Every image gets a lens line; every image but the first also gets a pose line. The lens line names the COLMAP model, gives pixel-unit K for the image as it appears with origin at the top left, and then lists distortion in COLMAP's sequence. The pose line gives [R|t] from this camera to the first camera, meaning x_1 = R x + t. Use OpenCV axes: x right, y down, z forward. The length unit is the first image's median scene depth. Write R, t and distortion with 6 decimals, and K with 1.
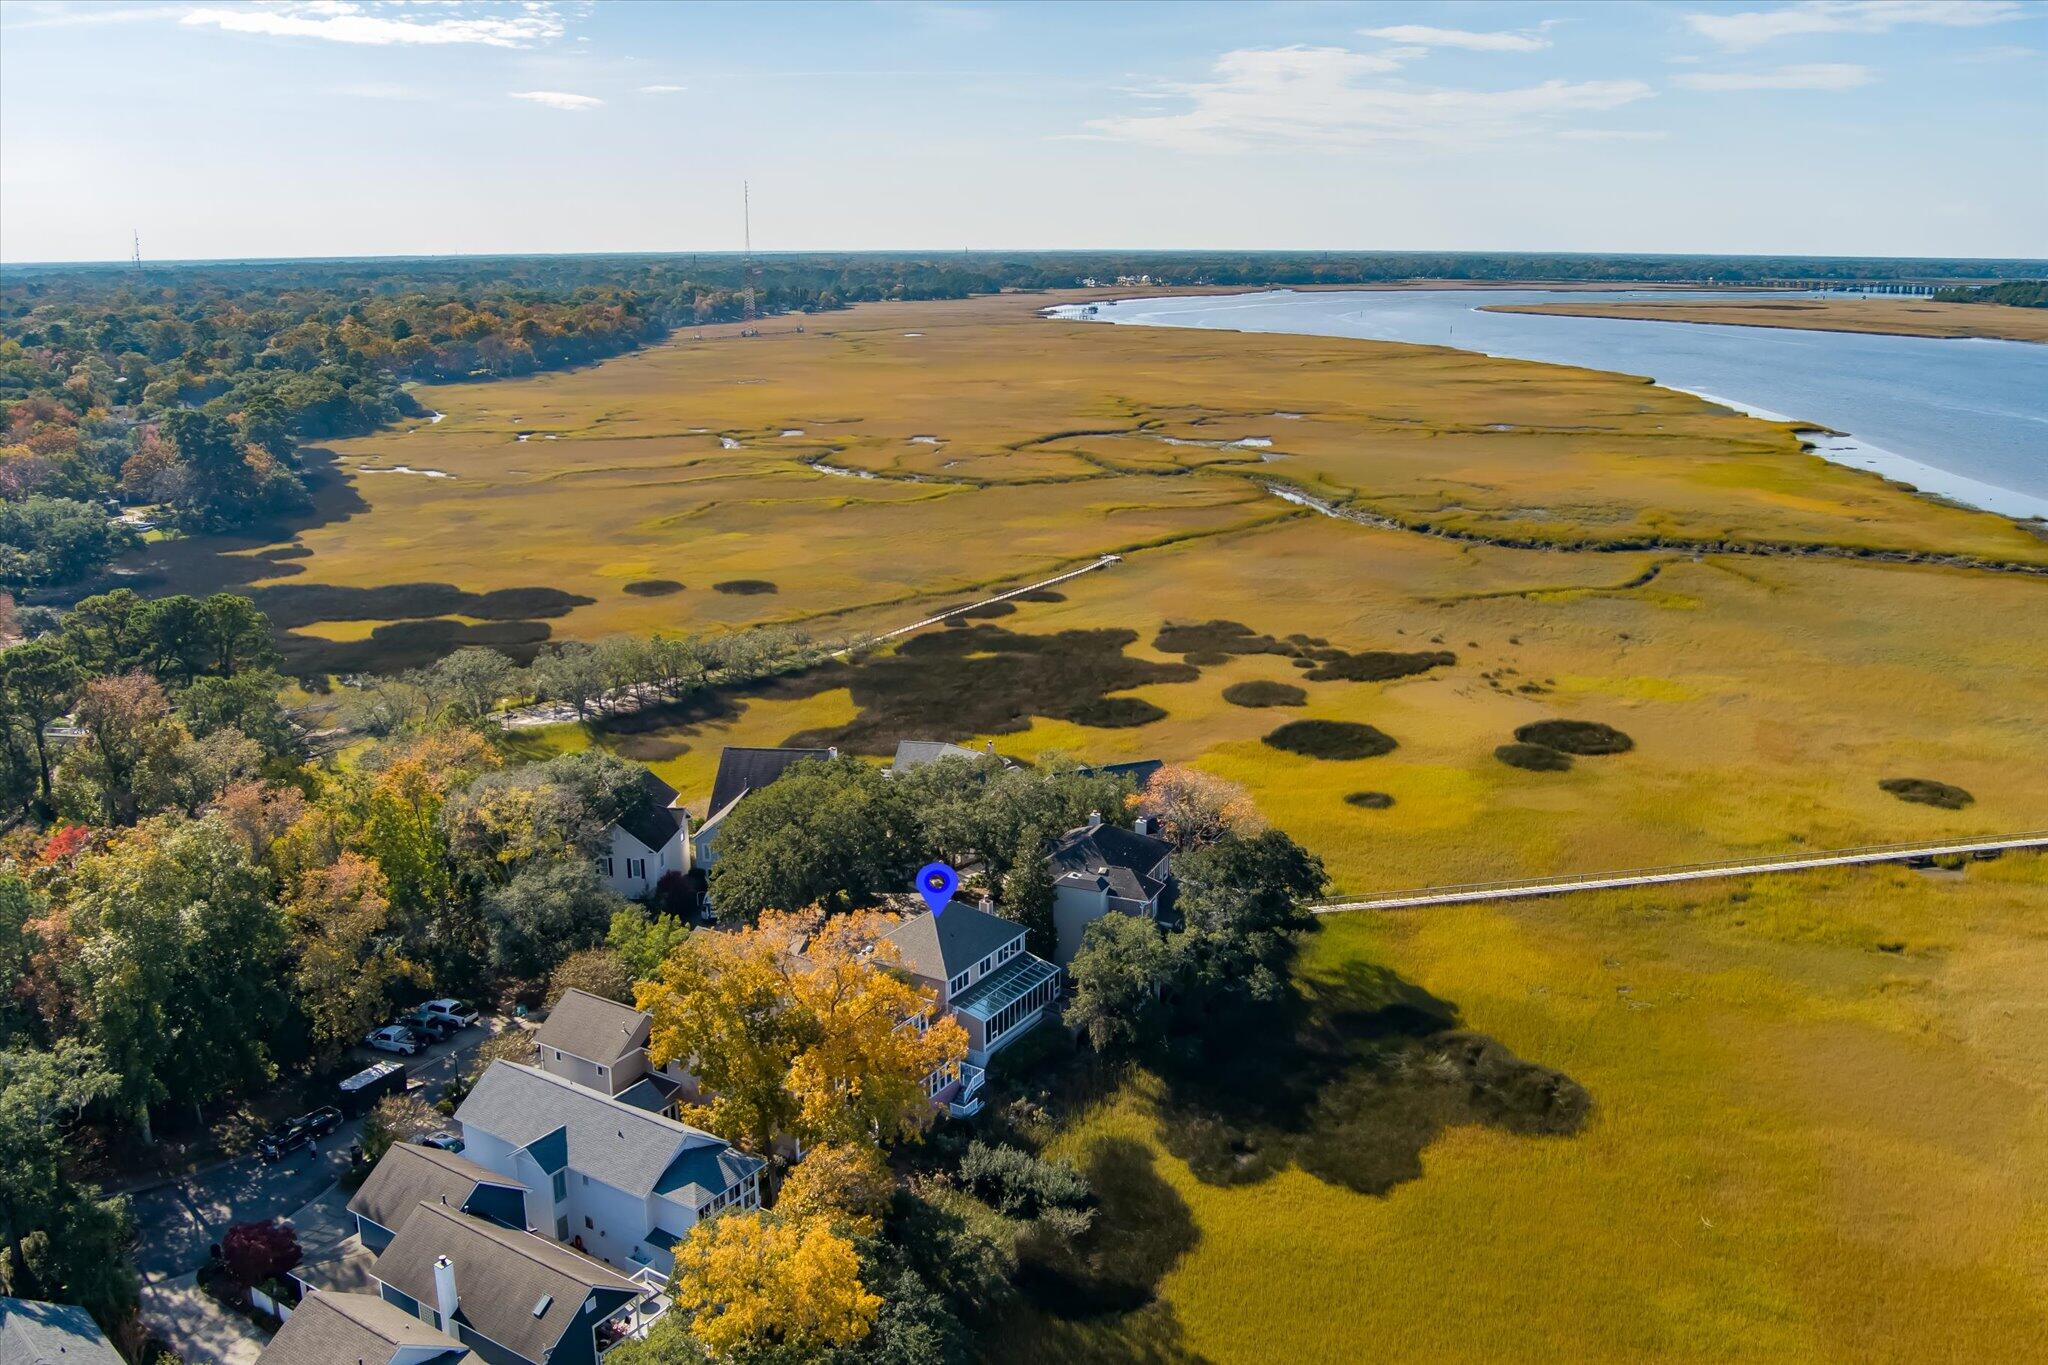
lens RADIAL K [[1654.8, 0, 1024.0], [0, 1654.8, 682.5], [0, 0, 1]] dist [-0.062923, -0.000070]
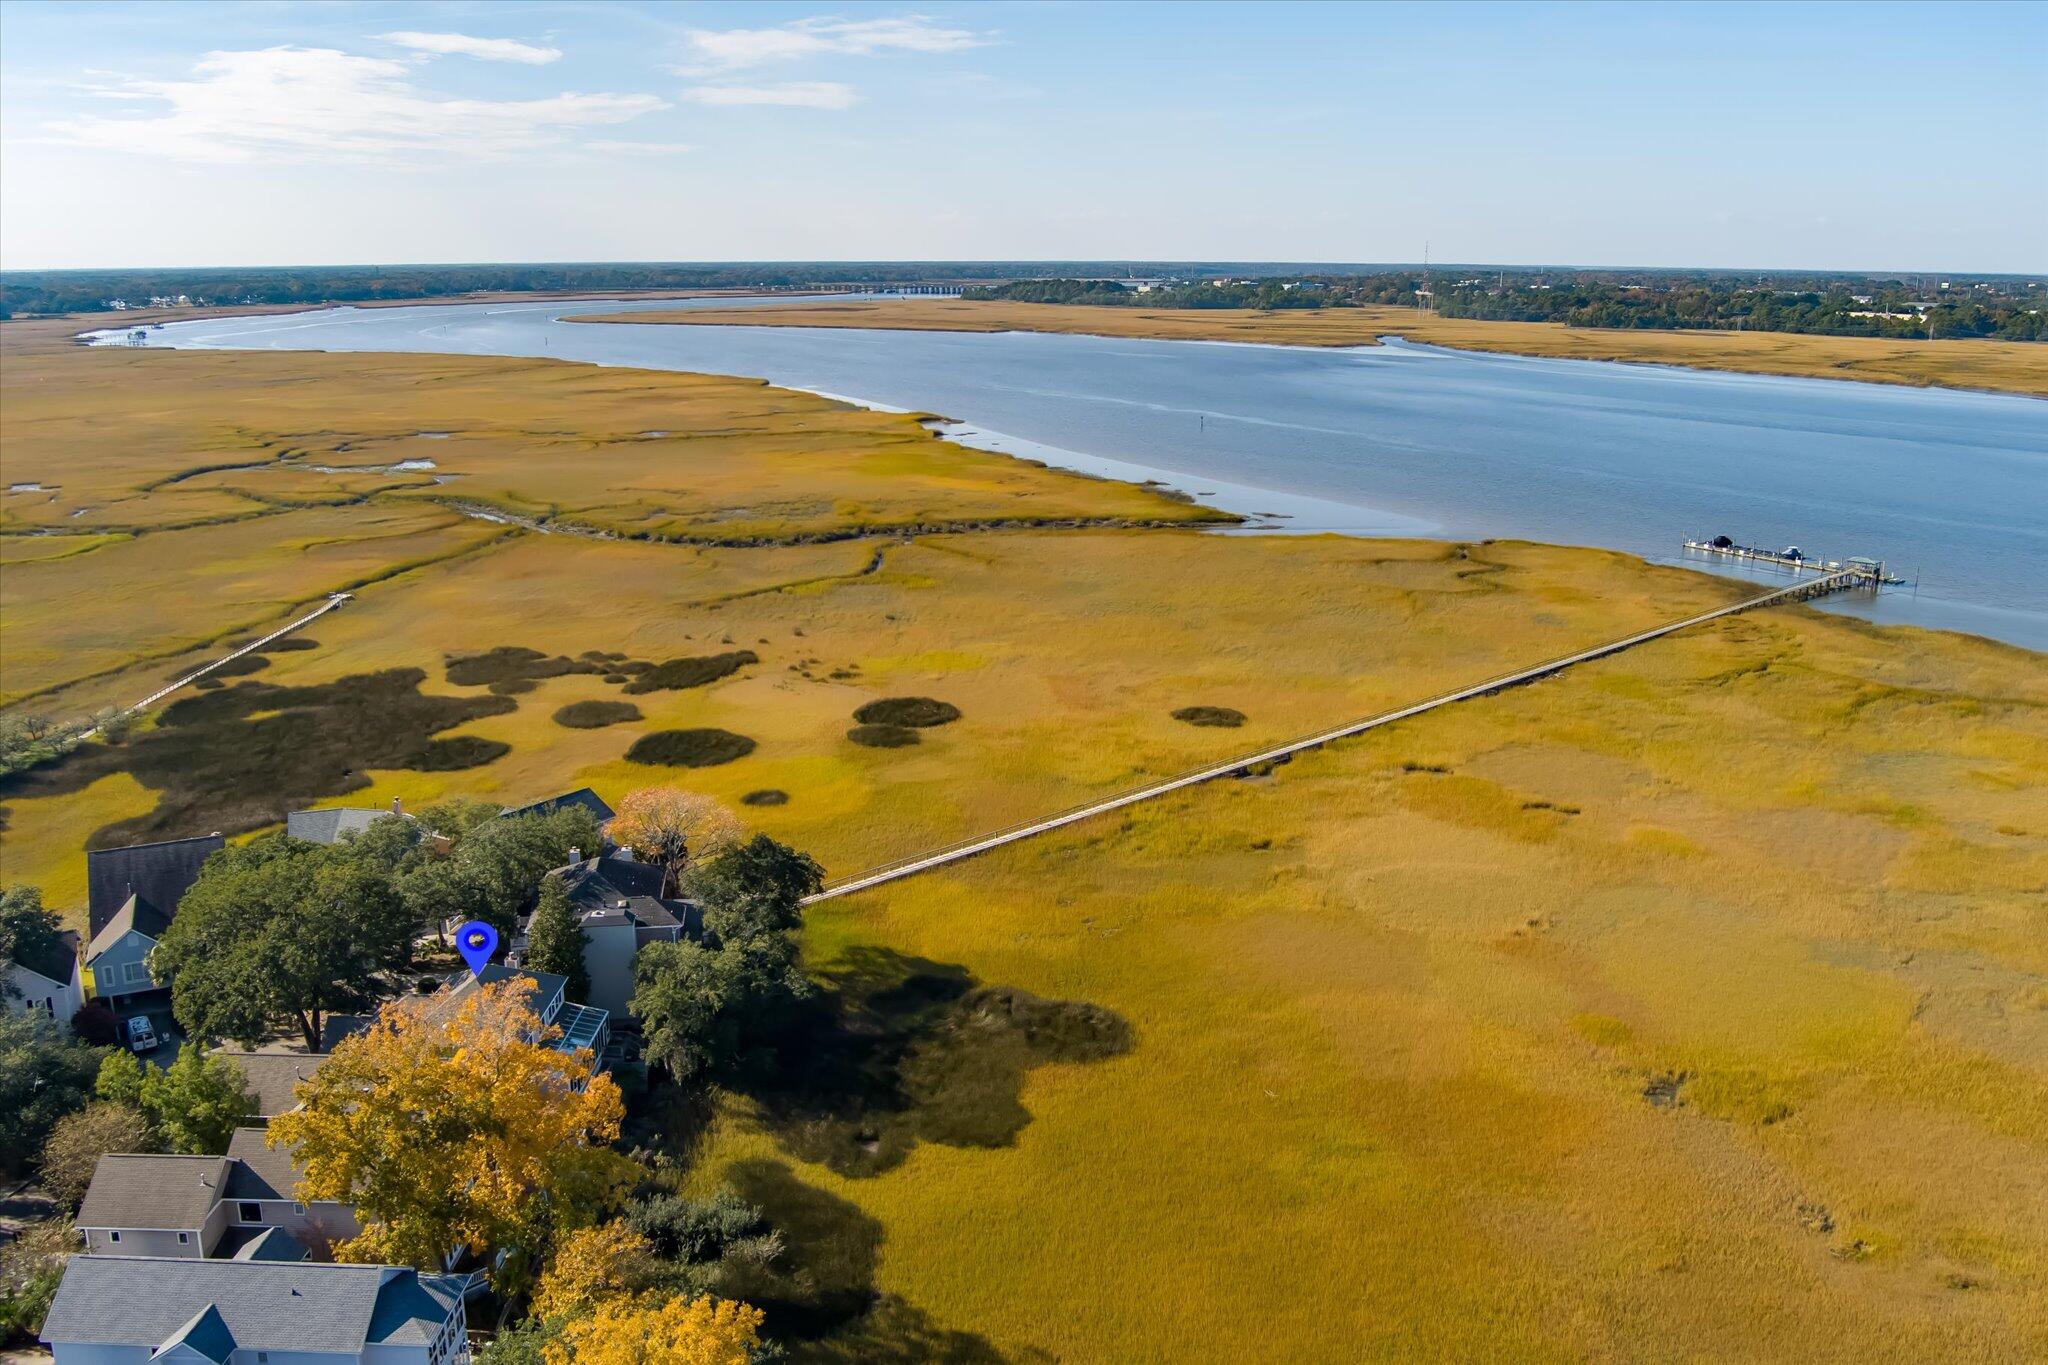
lens RADIAL K [[1654.8, 0, 1024.0], [0, 1654.8, 682.5], [0, 0, 1]] dist [-0.062923, -0.000070]
pose [[0.857151, -0.125800, 0.499467, -0.102399], [0.128993, 0.991242, 0.028293, -0.005199], [-0.498652, 0.040176, 0.865871, 0.022087]]
